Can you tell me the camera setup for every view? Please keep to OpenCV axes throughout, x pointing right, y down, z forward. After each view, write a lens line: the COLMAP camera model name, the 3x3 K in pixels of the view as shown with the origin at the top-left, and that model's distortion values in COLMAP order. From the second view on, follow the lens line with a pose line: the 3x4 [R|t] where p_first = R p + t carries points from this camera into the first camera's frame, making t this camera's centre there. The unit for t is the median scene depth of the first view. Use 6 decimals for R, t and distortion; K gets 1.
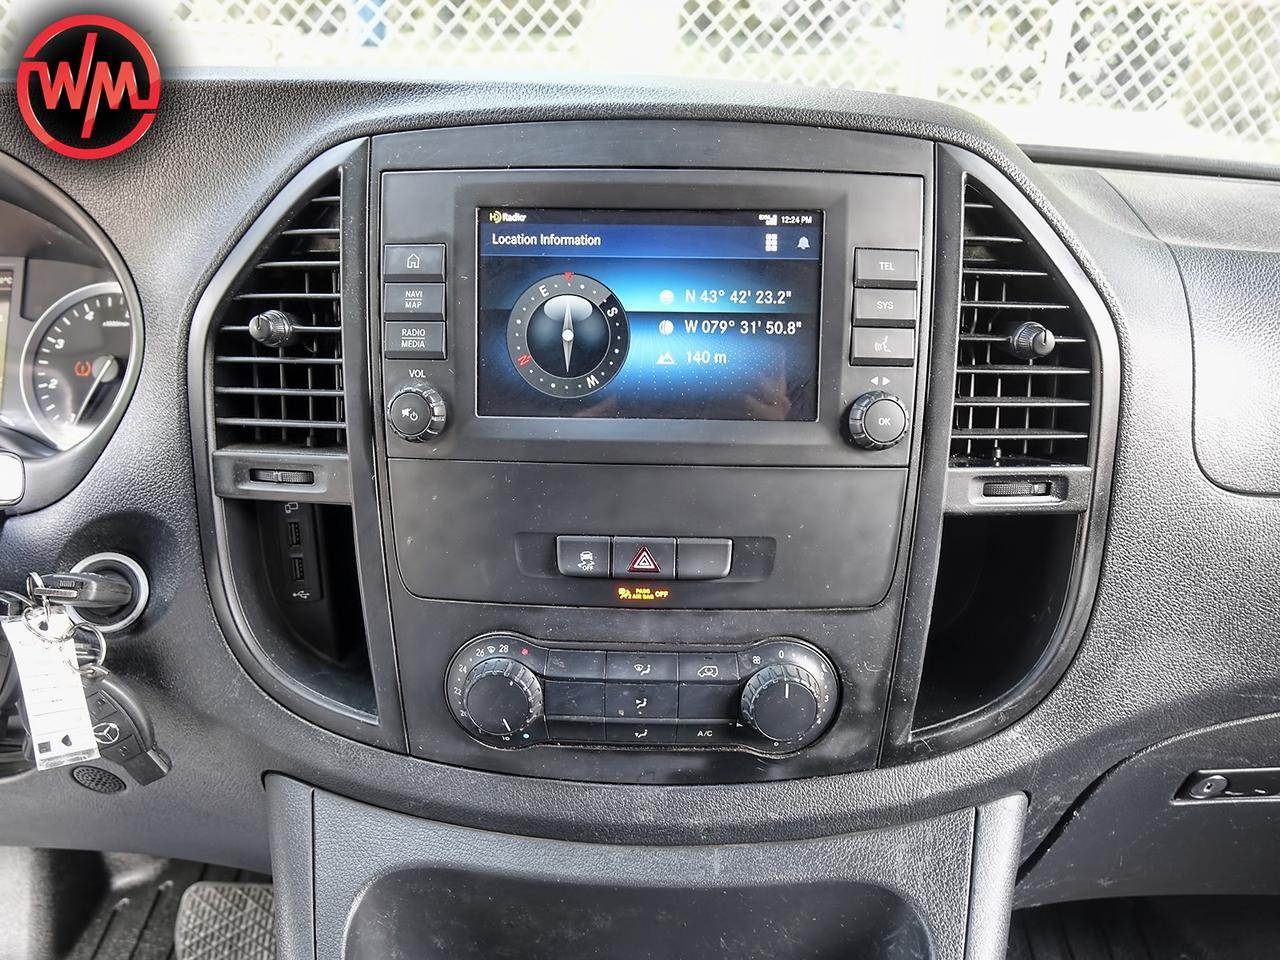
lens RADIAL K [[984.6, 0, 643.4], [0, 984.6, 480.3], [0, 0, 1]] dist [-0.033146, 0.004149]
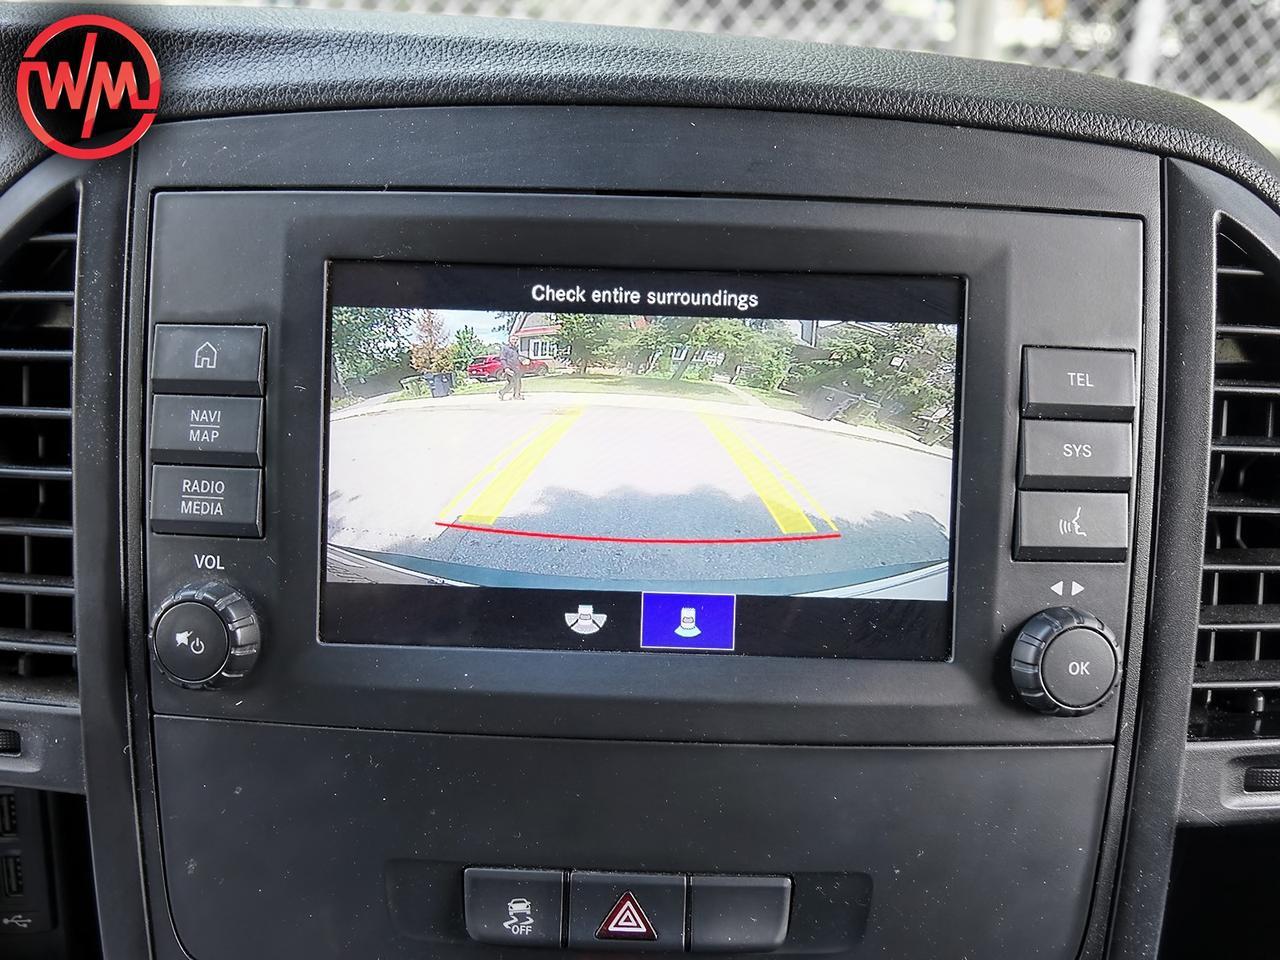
lens RADIAL K [[1131.5, 0, 636.3], [0, 1131.5, 477.5], [0, 0, 1]] dist [-0.005275, 0.003262]
pose [[0.999565, 0.012349, 0.026788, -0.013988], [-0.010489, 0.997594, -0.068532, -0.116271], [-0.027570, 0.068221, 0.997289, 0.378087]]
